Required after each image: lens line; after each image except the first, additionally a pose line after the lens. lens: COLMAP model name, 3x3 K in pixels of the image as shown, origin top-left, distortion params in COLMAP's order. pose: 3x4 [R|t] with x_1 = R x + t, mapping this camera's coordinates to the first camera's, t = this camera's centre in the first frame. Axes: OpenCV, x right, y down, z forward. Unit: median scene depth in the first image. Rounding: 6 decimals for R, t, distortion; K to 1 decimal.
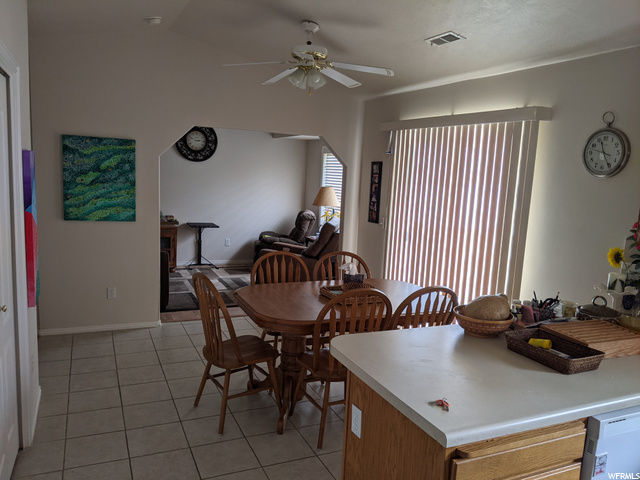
lens RADIAL K [[510.5, 0, 320.0], [0, 510.5, 240.0], [0, 0, 1]] dist [0.004466, -0.007094]
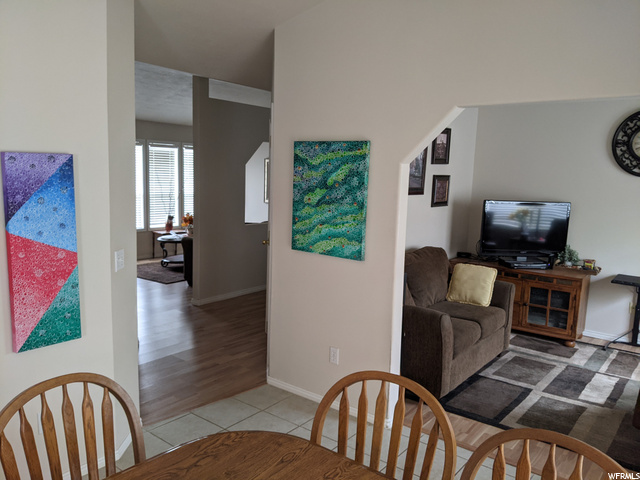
lens RADIAL K [[510.5, 0, 320.0], [0, 510.5, 240.0], [0, 0, 1]] dist [0.004466, -0.007094]
pose [[0.451405, 0.078855, -0.888828, 0.221031], [-0.126865, 0.991641, 0.023547, -0.075659], [0.883255, 0.102132, 0.457635, 0.659028]]
